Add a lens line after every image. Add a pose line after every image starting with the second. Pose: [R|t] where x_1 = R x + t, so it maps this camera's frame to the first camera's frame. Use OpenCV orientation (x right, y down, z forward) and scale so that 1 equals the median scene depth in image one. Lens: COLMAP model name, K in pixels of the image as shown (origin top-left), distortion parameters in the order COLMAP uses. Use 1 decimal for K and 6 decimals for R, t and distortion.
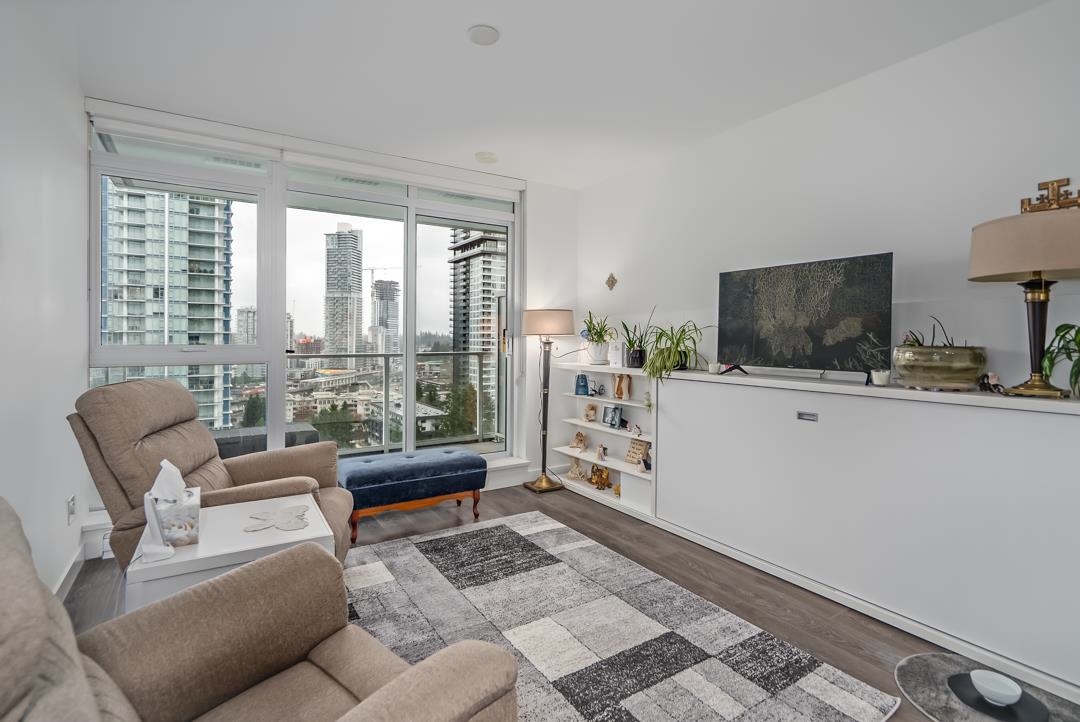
lens RADIAL K [[529.7, 0, 549.4], [0, 529.7, 334.9], [0, 0, 1]] dist [-0.002352, 0.001068]
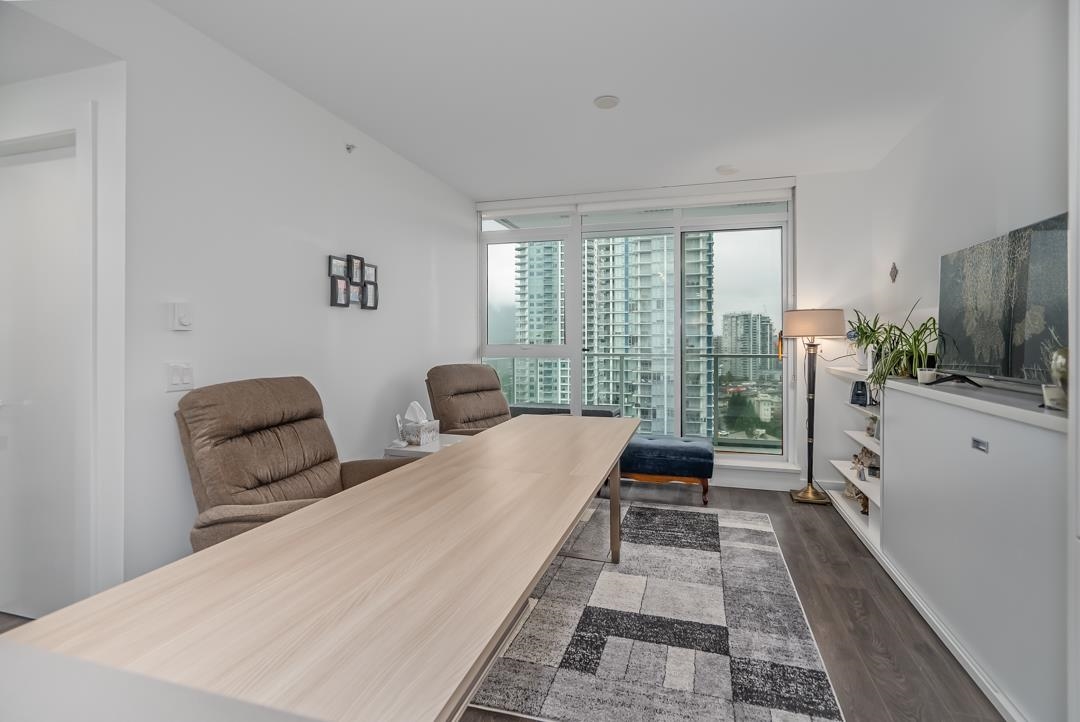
lens RADIAL K [[523.4, 0, 545.9], [0, 523.4, 333.3], [0, 0, 1]] dist [0.000055, 0.000600]
pose [[0.645712, -0.010463, -0.763510, 0.393605], [0.003956, 0.999939, -0.010357, 0.002212], [0.763571, 0.003668, 0.645713, 0.042384]]
